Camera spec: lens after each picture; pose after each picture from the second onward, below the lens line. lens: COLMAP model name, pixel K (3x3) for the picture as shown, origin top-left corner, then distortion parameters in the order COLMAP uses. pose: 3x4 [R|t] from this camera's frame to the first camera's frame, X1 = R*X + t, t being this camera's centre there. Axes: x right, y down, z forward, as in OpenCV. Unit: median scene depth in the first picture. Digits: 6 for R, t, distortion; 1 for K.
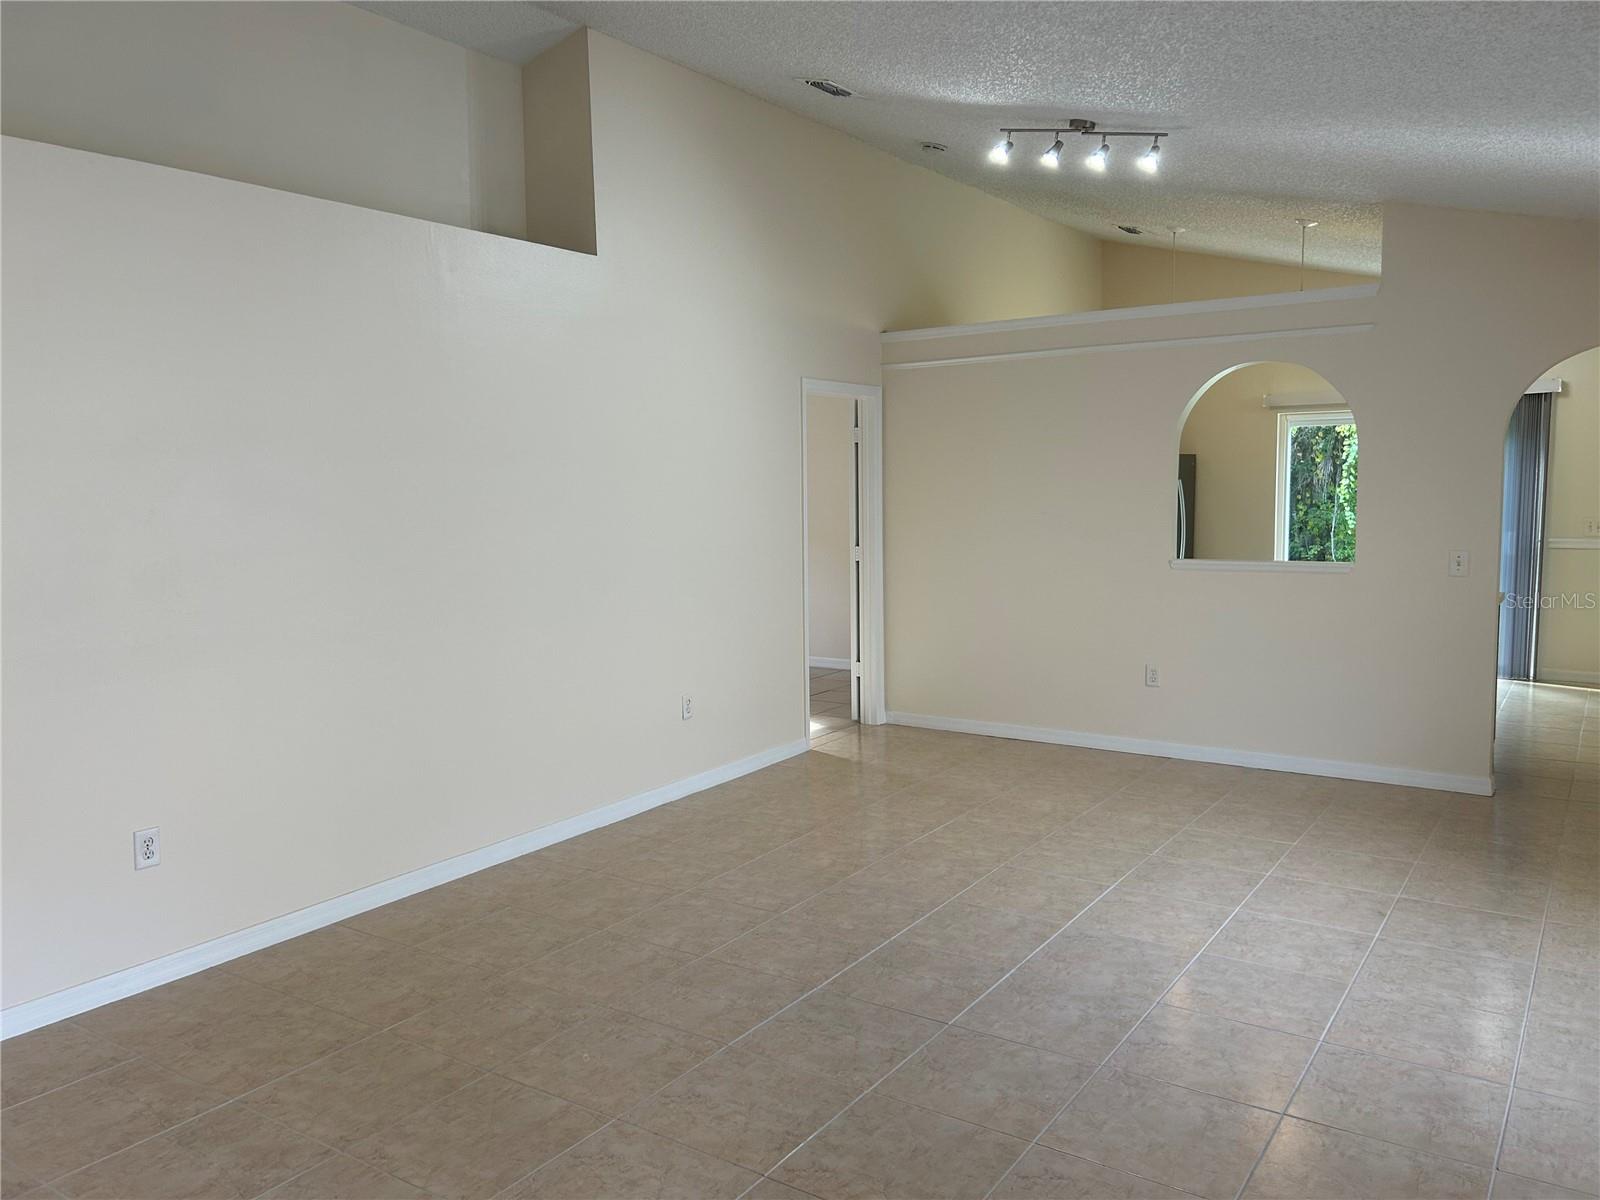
lens RADIAL K [[1208.0, 0, 801.2], [0, 1208.0, 599.0], [0, 0, 1]] dist [-0.003324, -0.000836]
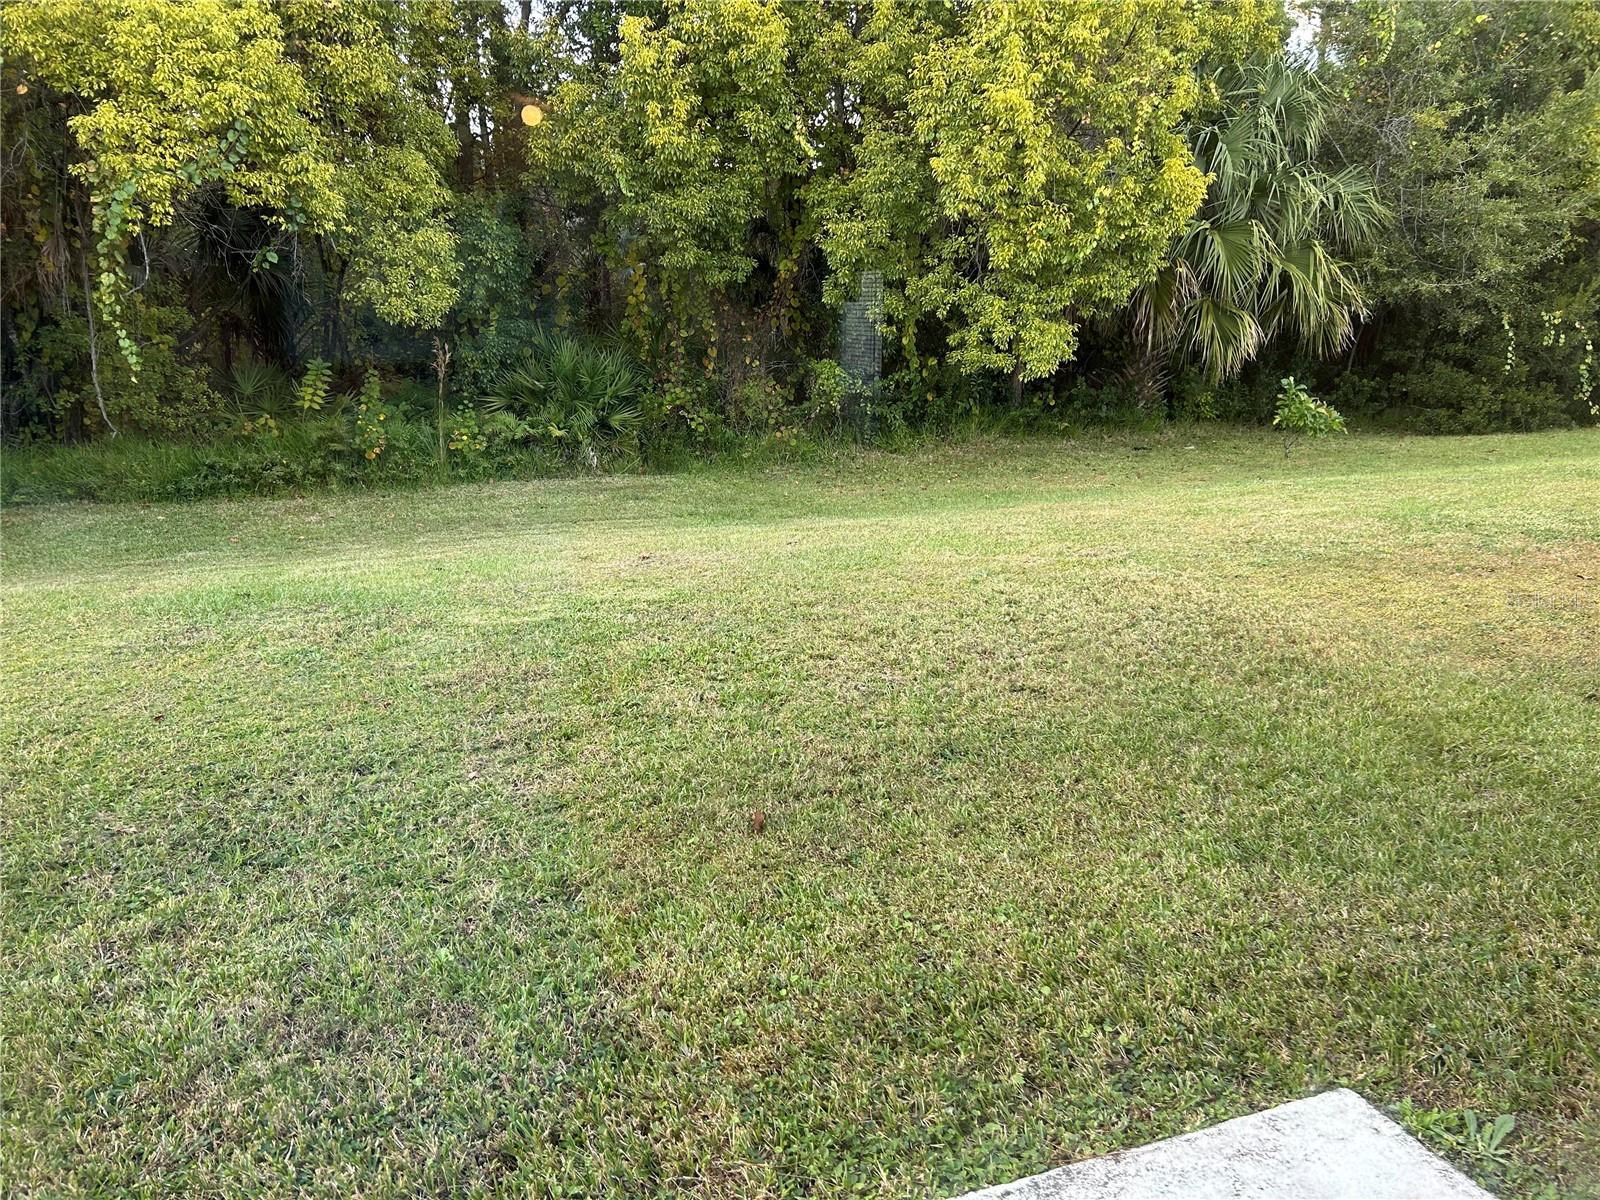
lens RADIAL K [[1208.0, 0, 801.3], [0, 1208.0, 598.7], [0, 0, 1]] dist [-0.003324, -0.000836]
pose [[0.581693, -0.208971, 0.786108, 0.158675], [0.076647, 0.976218, 0.202792, -0.037991], [-0.809790, -0.057710, 0.583875, 0.376390]]
